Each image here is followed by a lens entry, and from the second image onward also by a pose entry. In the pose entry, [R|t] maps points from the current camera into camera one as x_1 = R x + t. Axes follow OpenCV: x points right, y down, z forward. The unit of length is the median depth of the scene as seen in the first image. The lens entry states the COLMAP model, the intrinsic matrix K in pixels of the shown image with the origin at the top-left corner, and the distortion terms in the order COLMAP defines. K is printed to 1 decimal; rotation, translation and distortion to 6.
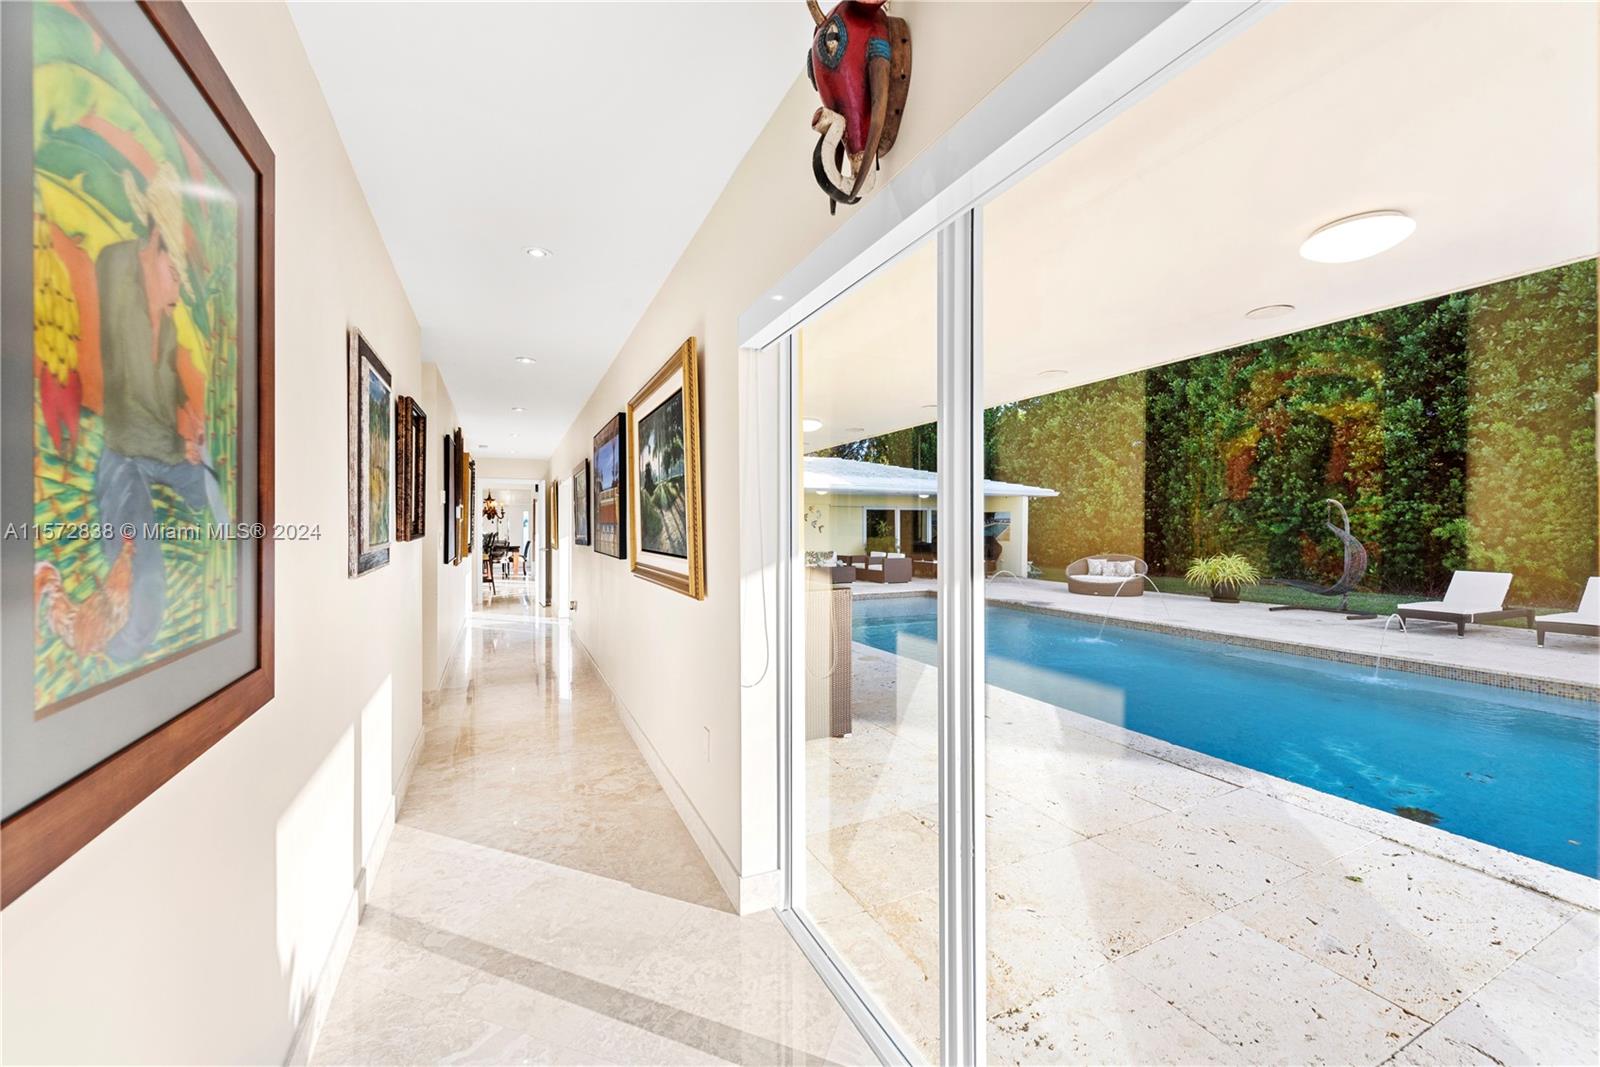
lens RADIAL K [[635.4, 0, 806.3], [0, 635.4, 525.9], [0, 0, 1]] dist [0.003562, -0.001142]
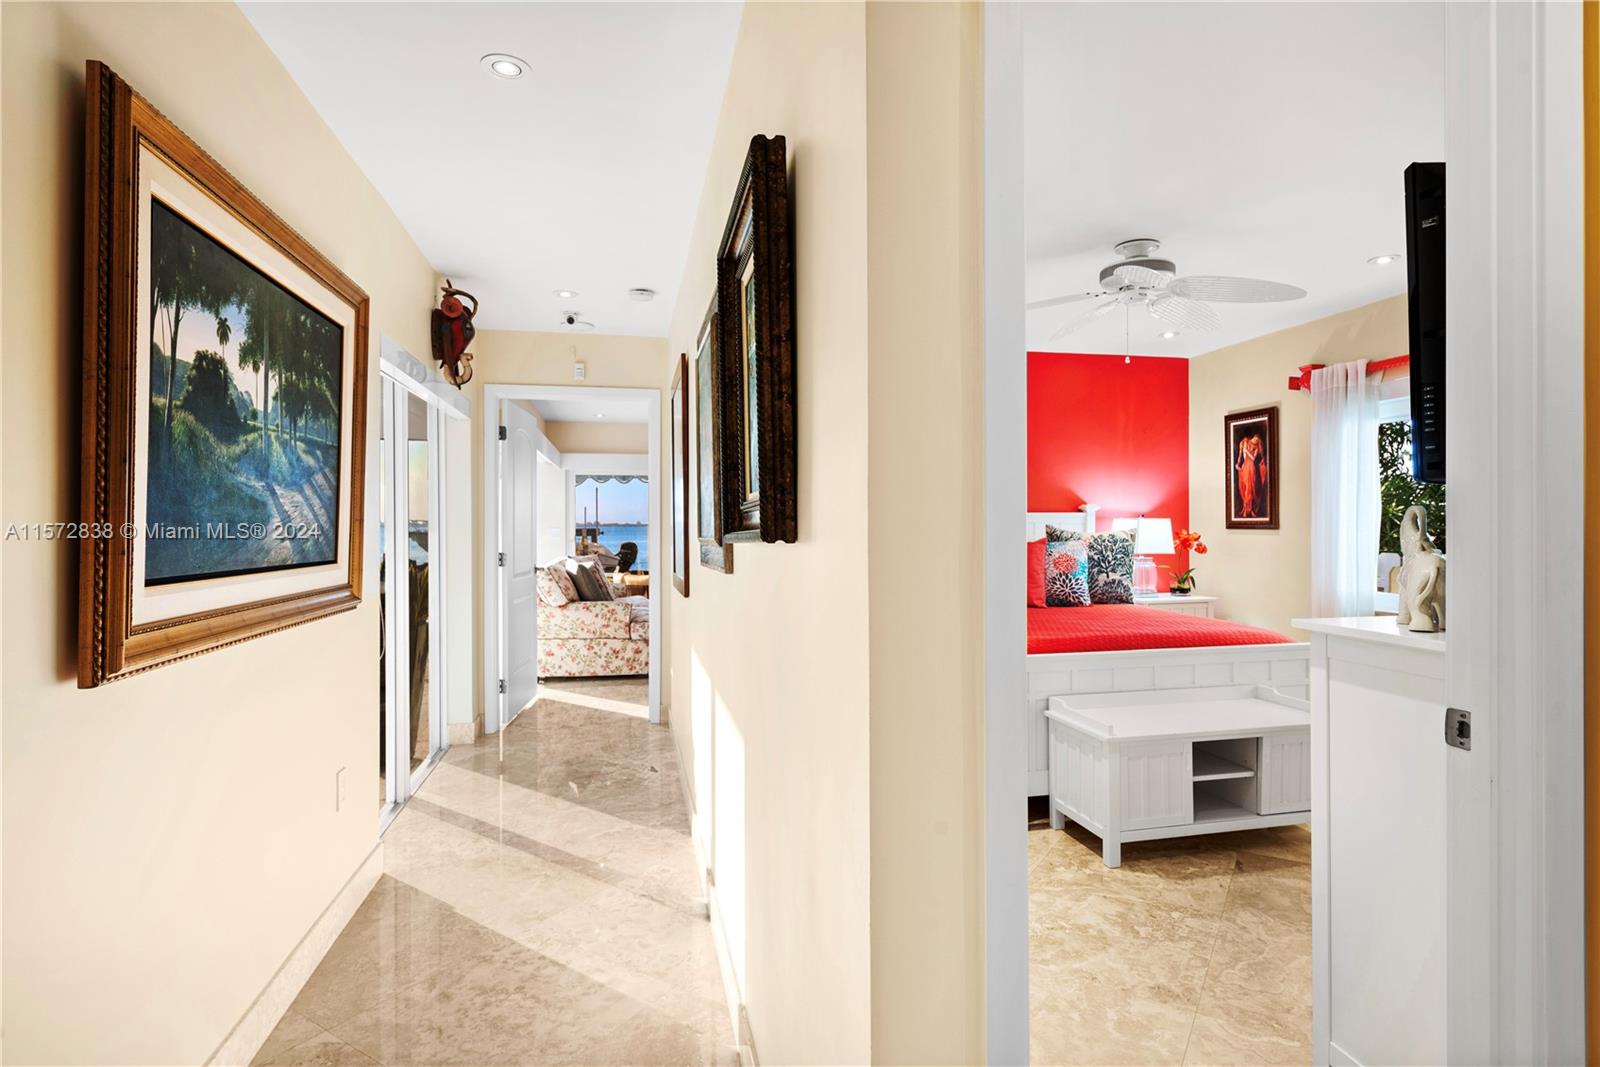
lens RADIAL K [[888.9, 0, 800.0], [0, 888.9, 527.4], [0, 0, 1]] dist [-0.002634, -0.000407]
pose [[-0.967765, 0.016836, 0.251292, -0.997964], [0.017832, 0.999840, 0.001687, 0.020747], [-0.251223, 0.006114, -0.967910, 1.919228]]
